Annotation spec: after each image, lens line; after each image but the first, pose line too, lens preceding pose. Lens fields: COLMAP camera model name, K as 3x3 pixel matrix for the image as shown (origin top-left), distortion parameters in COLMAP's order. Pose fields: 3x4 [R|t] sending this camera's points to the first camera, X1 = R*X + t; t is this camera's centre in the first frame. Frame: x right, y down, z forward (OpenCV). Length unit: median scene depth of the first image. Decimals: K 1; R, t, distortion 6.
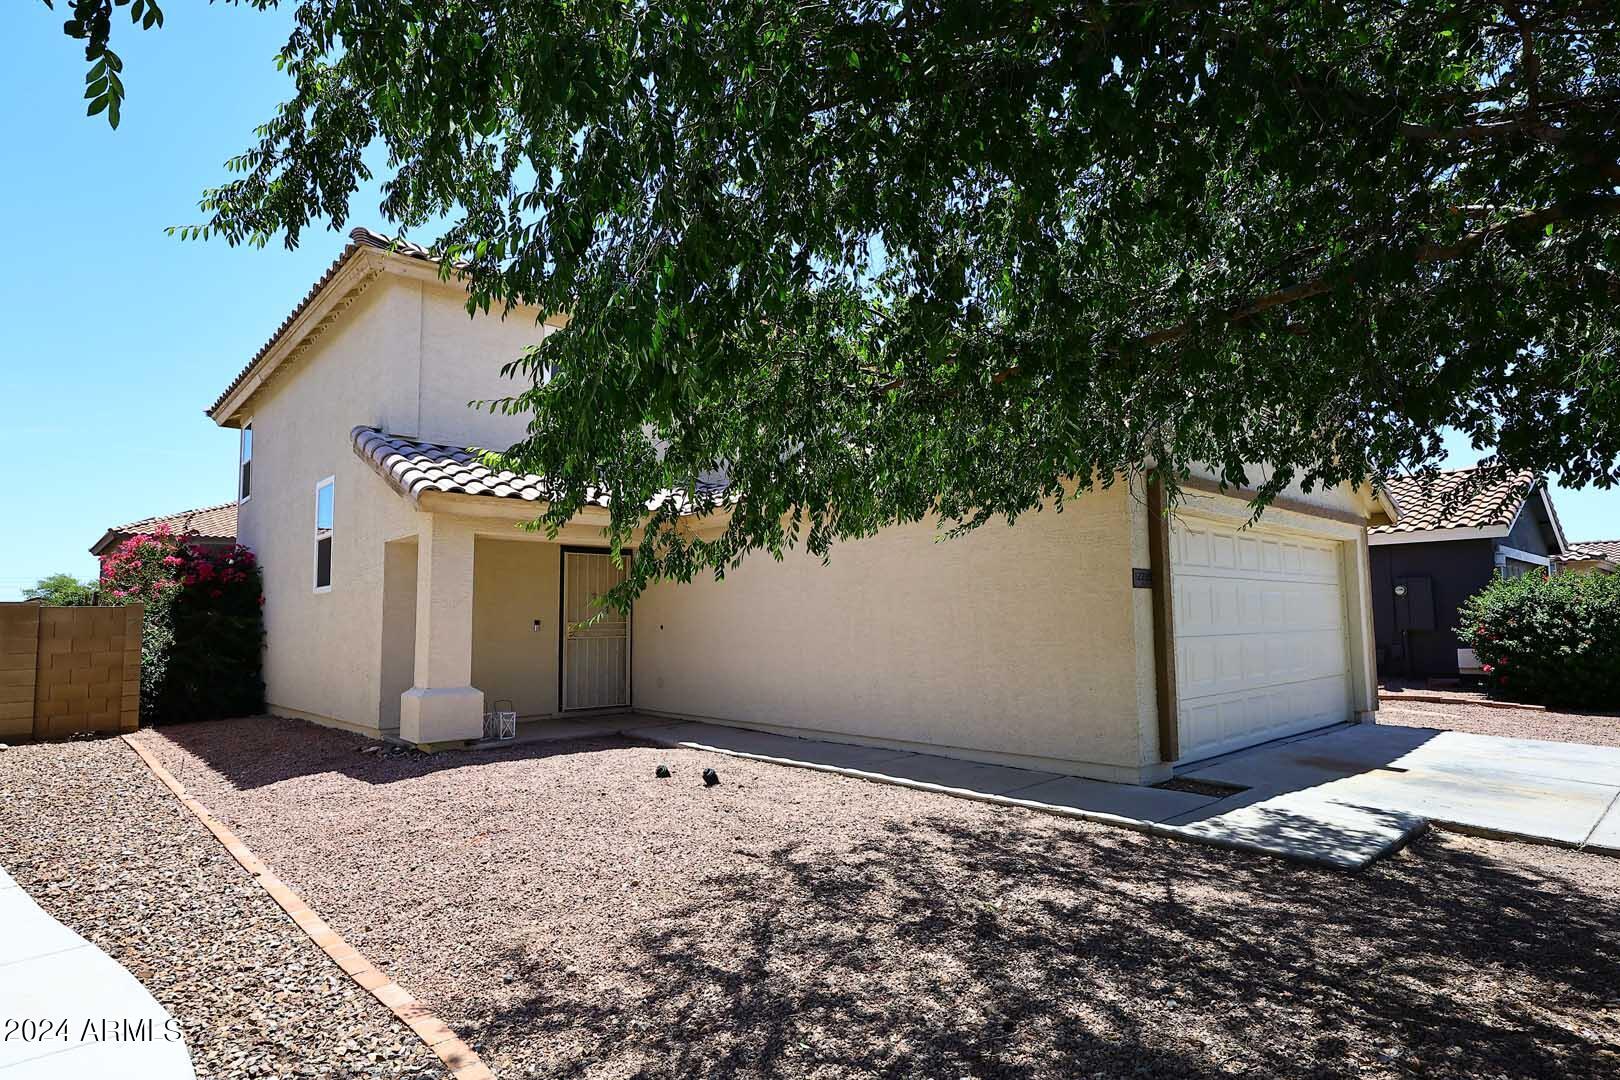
lens RADIAL K [[863.6, 0, 800.8], [0, 863.6, 543.9], [0, 0, 1]] dist [0.004449, 0.001667]
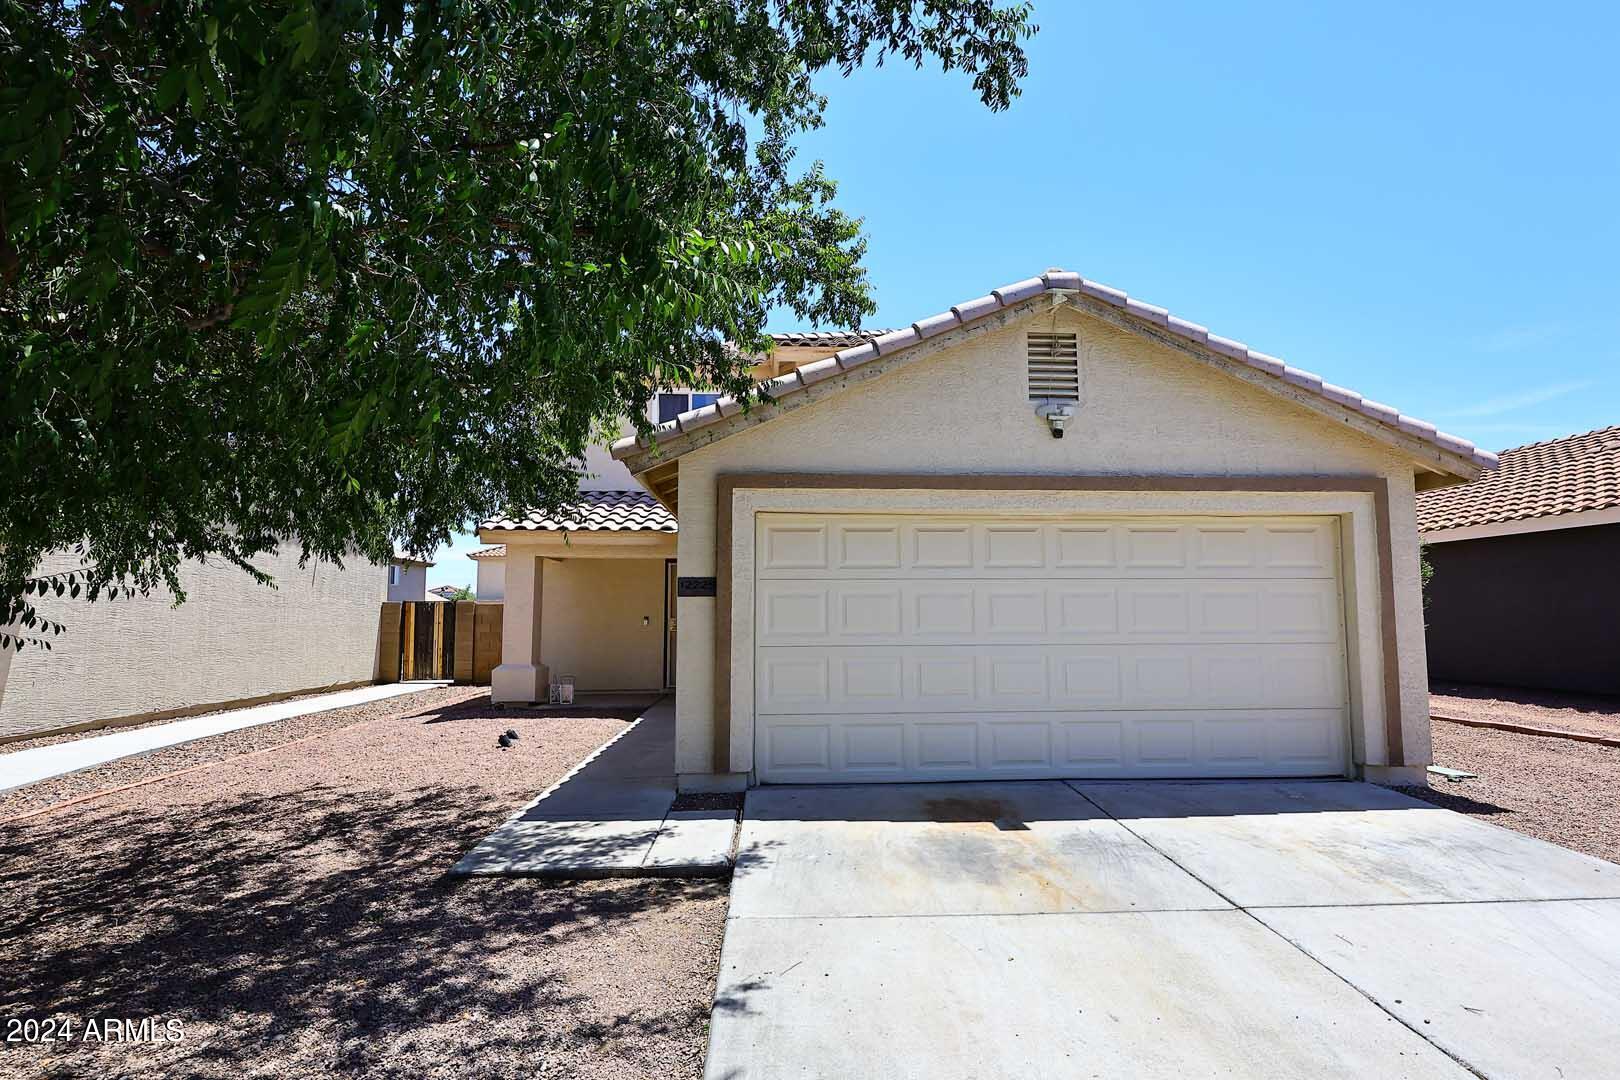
lens RADIAL K [[806.5, 0, 822.5], [0, 806.5, 541.3], [0, 0, 1]] dist [0.000947, -0.000135]
pose [[0.785069, -0.044994, -0.617772, 0.784894], [0.046661, 0.998820, -0.013449, 0.004615], [0.617649, -0.018267, 0.786242, 0.253896]]
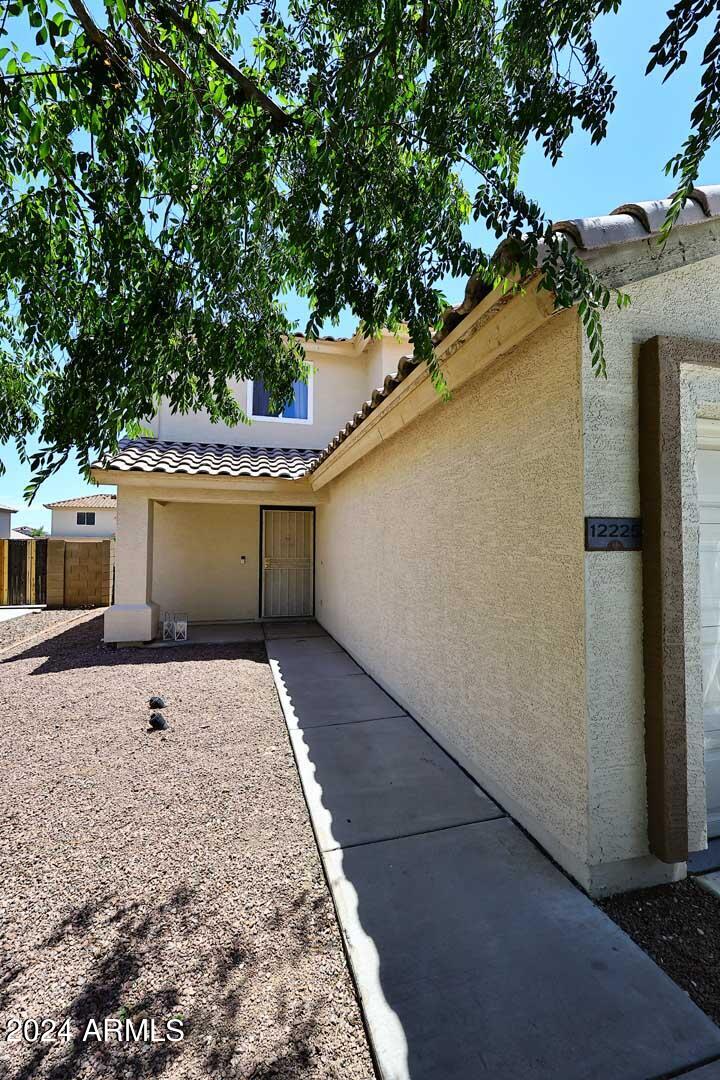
lens RADIAL K [[455.6, 0, 364.6], [0, 455.6, 540.1], [0, 0, 1]] dist [0.003272, 0.000290]
pose [[0.895212, 0.008981, -0.445550, 0.274907], [0.025013, 0.997208, 0.070358, 0.013239], [0.444938, -0.074130, 0.892488, 0.474142]]
